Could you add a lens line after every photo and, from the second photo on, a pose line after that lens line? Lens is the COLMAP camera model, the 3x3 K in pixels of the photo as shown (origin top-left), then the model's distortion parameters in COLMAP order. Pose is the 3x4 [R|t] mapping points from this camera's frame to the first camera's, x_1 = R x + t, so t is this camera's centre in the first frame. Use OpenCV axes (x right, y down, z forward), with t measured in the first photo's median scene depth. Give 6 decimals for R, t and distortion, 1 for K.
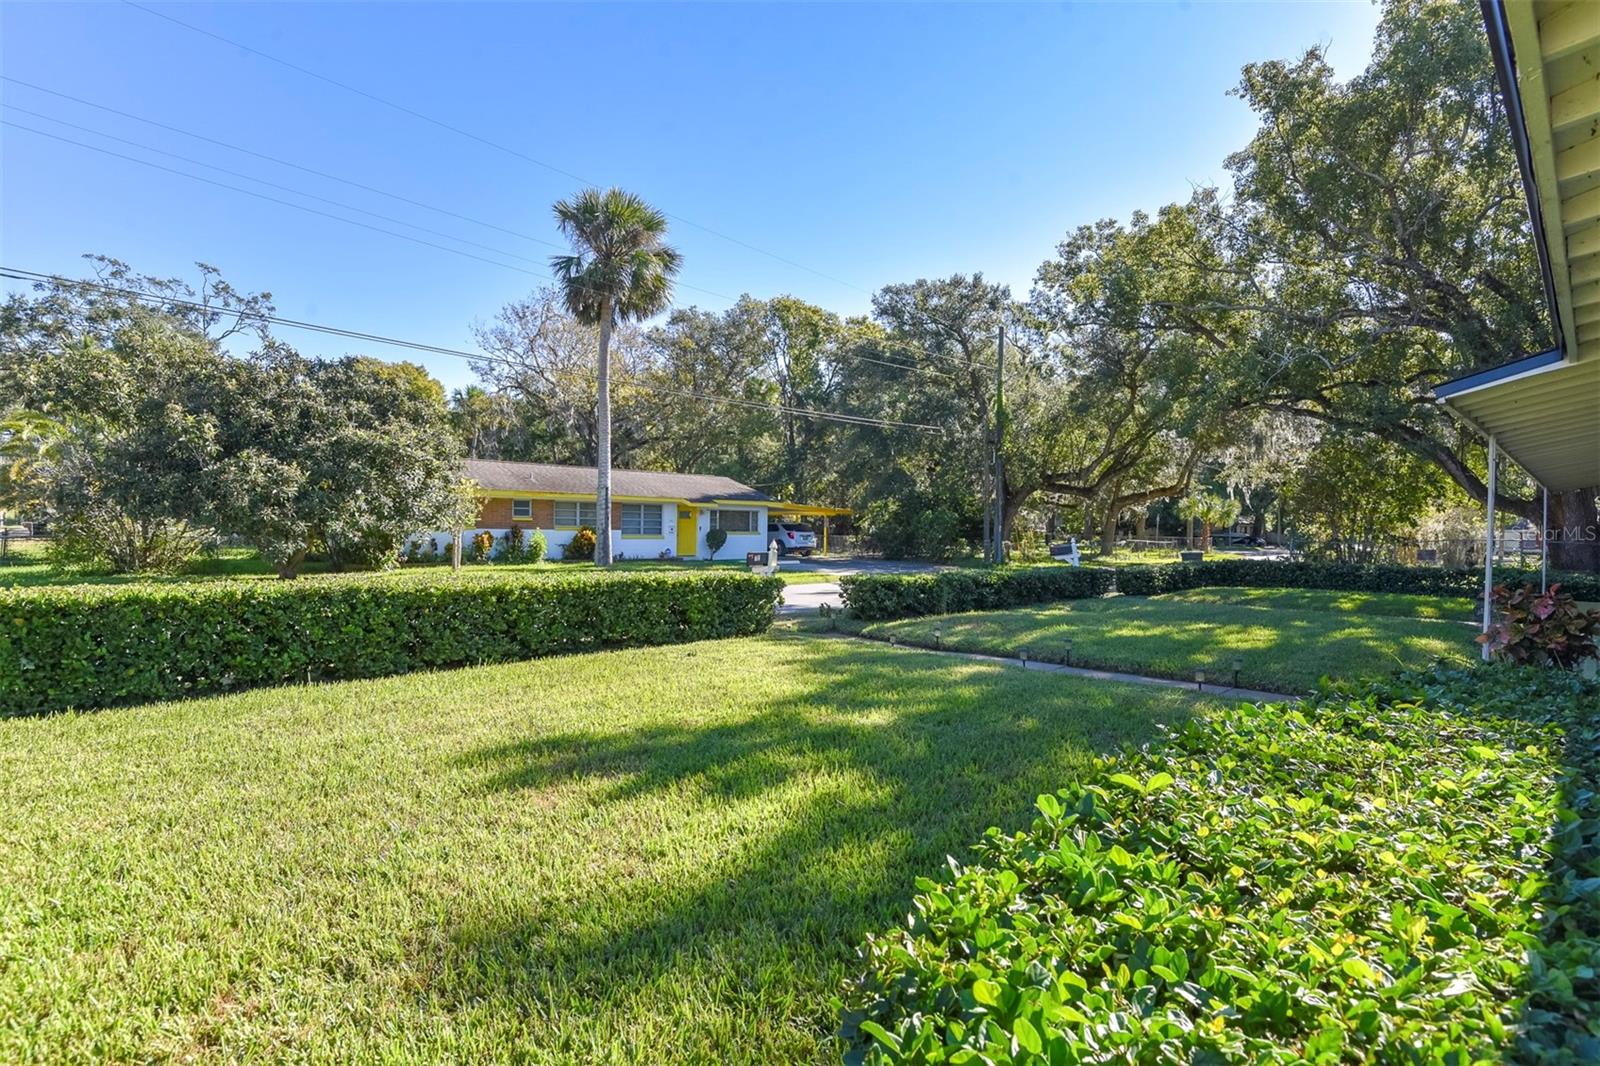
lens RADIAL K [[745.6, 0, 808.7], [0, 745.6, 538.4], [0, 0, 1]] dist [-0.000689, -0.011388]
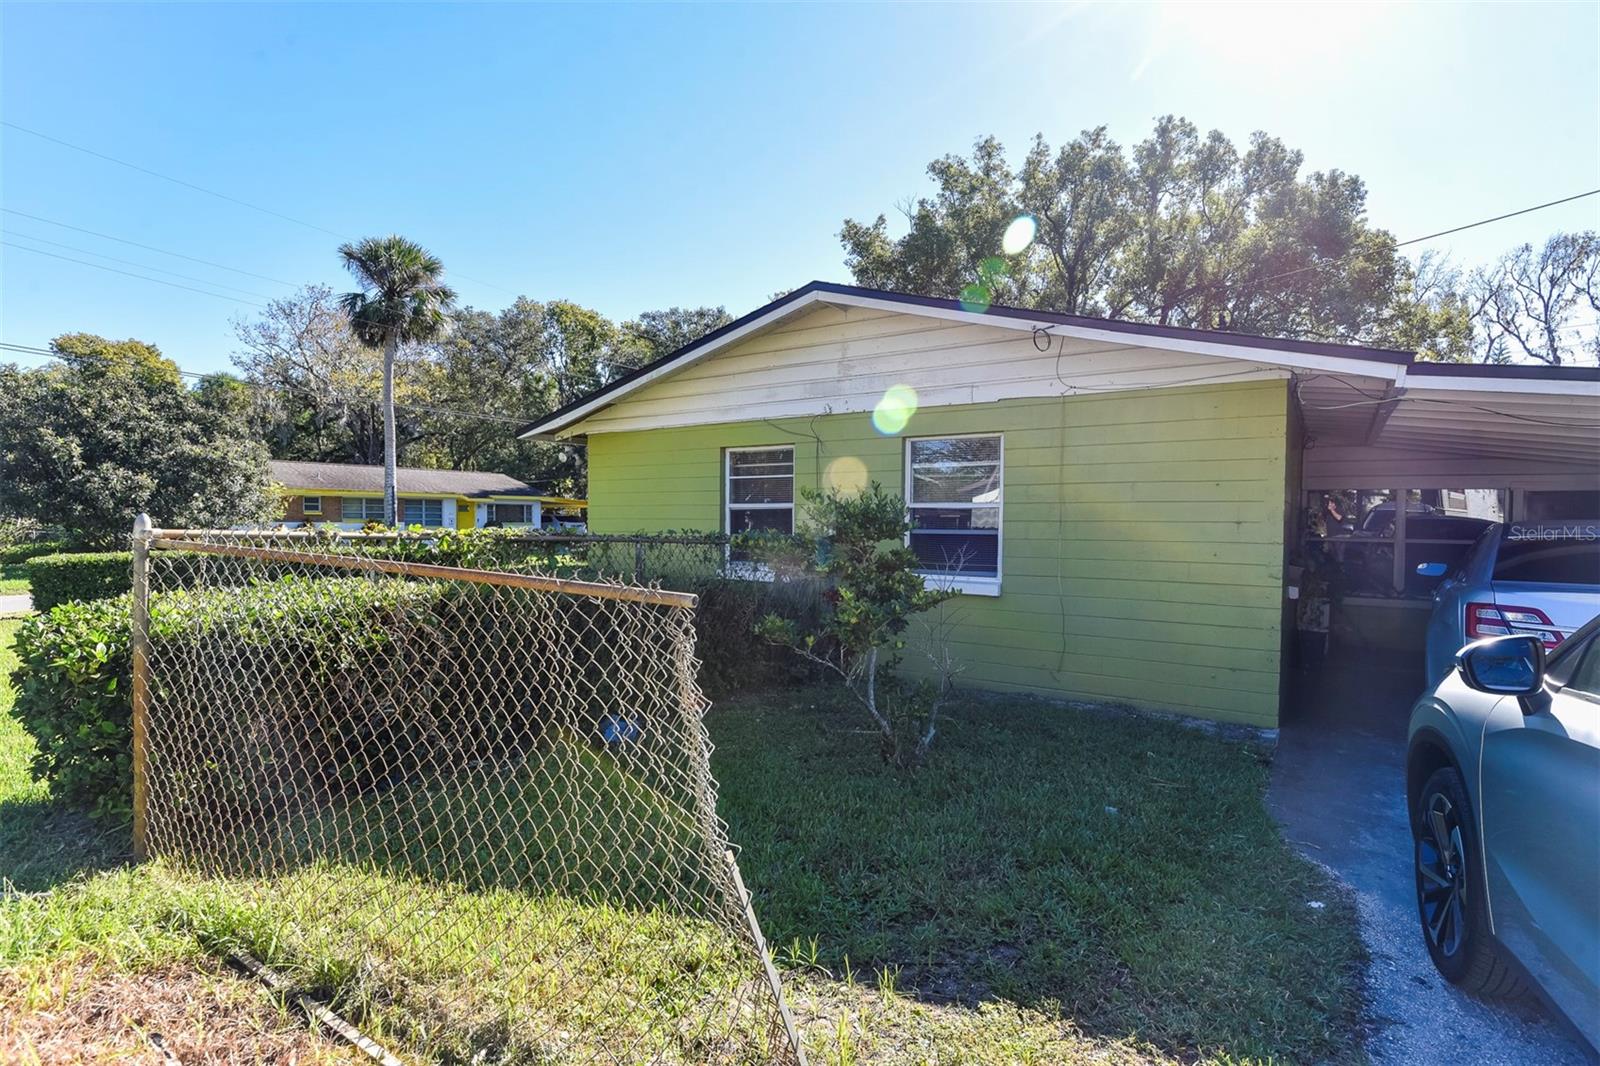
lens RADIAL K [[765.6, 0, 798.6], [0, 765.6, 547.5], [0, 0, 1]] dist [-0.013217, -0.000608]
pose [[0.969247, -0.016598, 0.245528, 0.042715], [0.010547, 0.999608, 0.025939, 0.003334], [-0.245862, -0.022551, 0.969043, -0.258844]]
